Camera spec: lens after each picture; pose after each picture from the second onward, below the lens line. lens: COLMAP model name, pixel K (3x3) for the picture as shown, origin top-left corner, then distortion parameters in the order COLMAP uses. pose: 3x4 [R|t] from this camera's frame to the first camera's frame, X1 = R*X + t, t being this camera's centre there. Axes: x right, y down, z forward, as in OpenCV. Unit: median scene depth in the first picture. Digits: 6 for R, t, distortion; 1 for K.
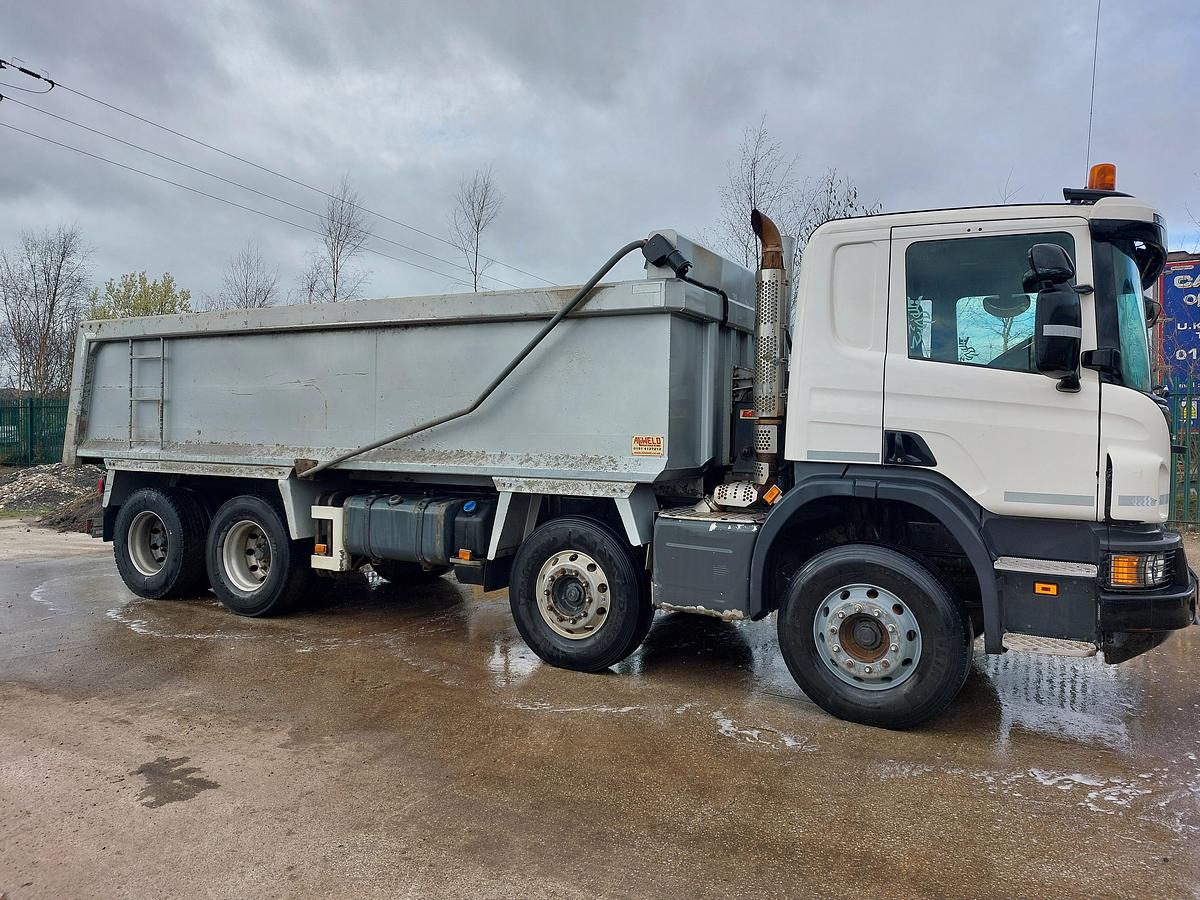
lens RADIAL K [[847.1, 0, 600.4], [0, 847.1, 439.6], [0, 0, 1]] dist [0.081404, -0.077524]
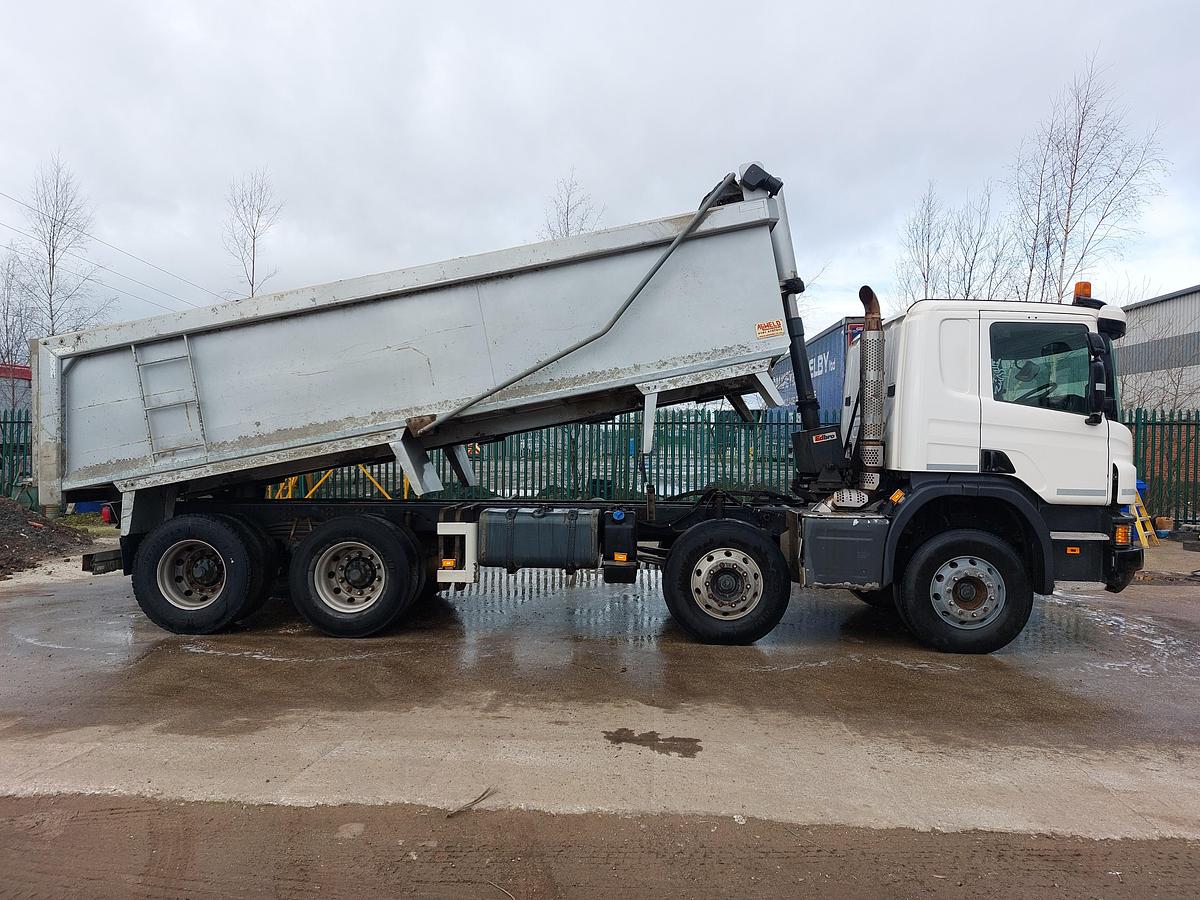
lens RADIAL K [[859.5, 0, 596.3], [0, 859.5, 446.9], [0, 0, 1]] dist [0.093538, -0.101469]
pose [[0.899578, -0.003813, 0.436745, -0.796230], [0.007676, 0.999945, -0.007080, -0.008537], [-0.436694, 0.009721, 0.899558, -0.046074]]
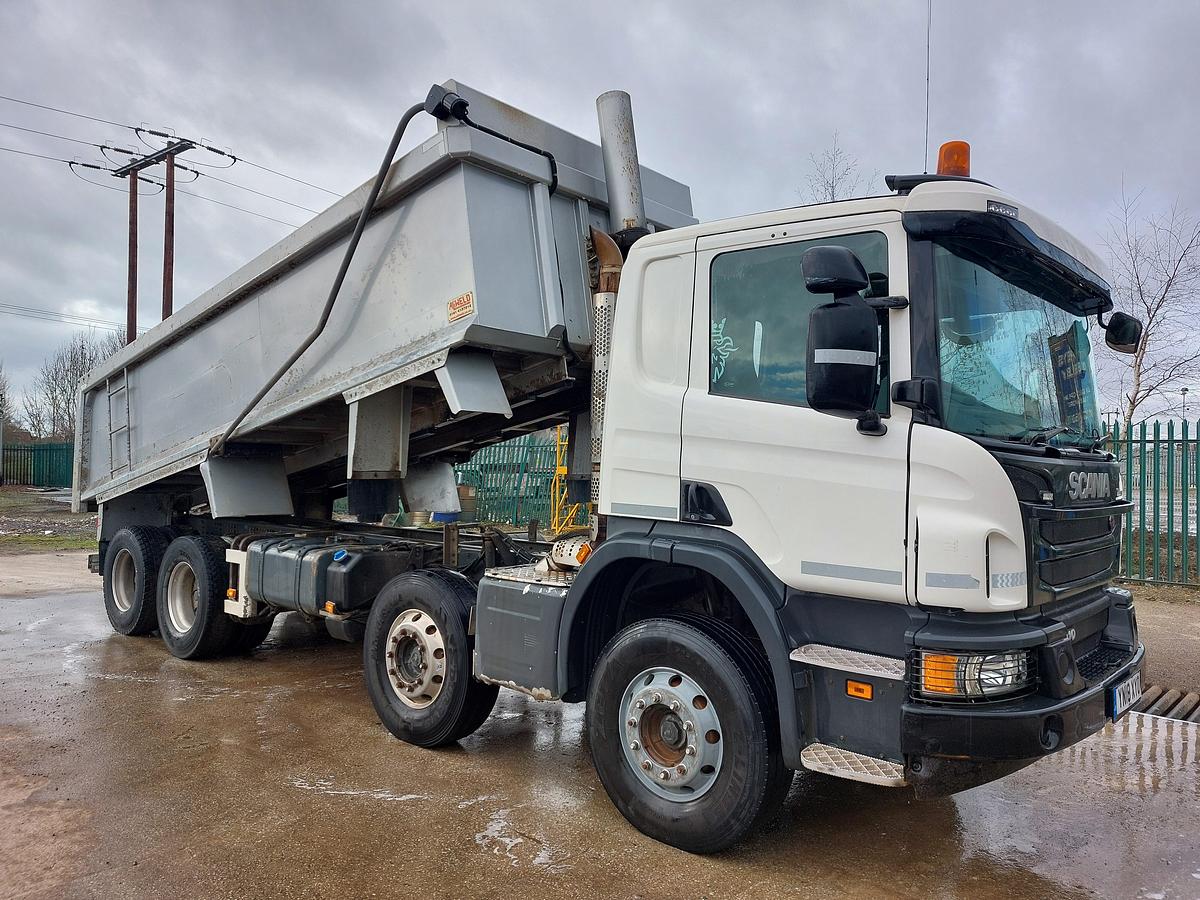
lens RADIAL K [[848.3, 0, 600.0], [0, 848.3, 450.0], [0, 0, 1]] dist [0.092497, -0.102246]
pose [[0.975508, 0.005947, -0.219884, 0.380771], [-0.014434, 0.999211, -0.037012, -0.007912], [0.219491, 0.039279, 0.974824, 0.158429]]
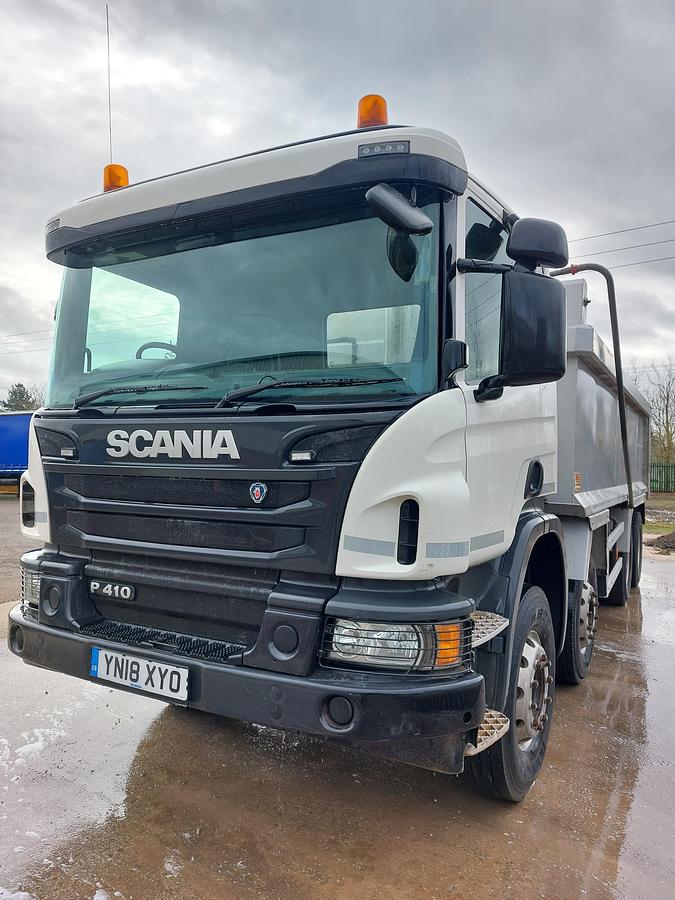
lens RADIAL K [[651.4, 0, 337.5], [0, 651.4, 450.0], [0, 0, 1]] dist [0.086454, -0.092646]
pose [[-0.006111, -0.021559, -0.999749, 1.119451], [-0.032606, 0.999240, -0.021349, -0.000091], [0.999450, 0.032467, -0.006809, 1.079726]]
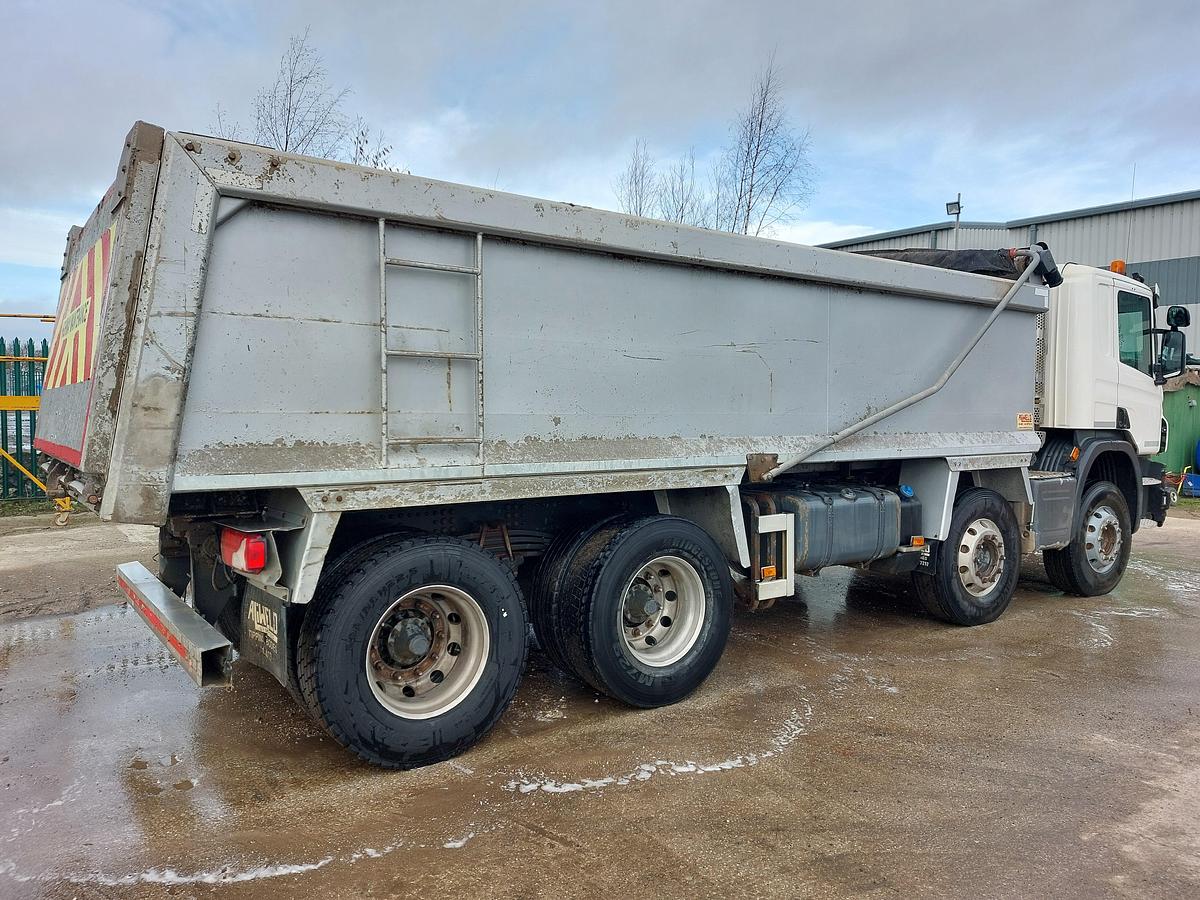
lens RADIAL K [[859.5, 0, 596.3], [0, 859.5, 446.9], [0, 0, 1]] dist [0.093538, -0.101469]
pose [[0.422151, -0.054363, 0.904894, -1.356342], [0.007534, 0.998376, 0.056464, -0.032163], [-0.906494, -0.017019, 0.421875, 1.039785]]
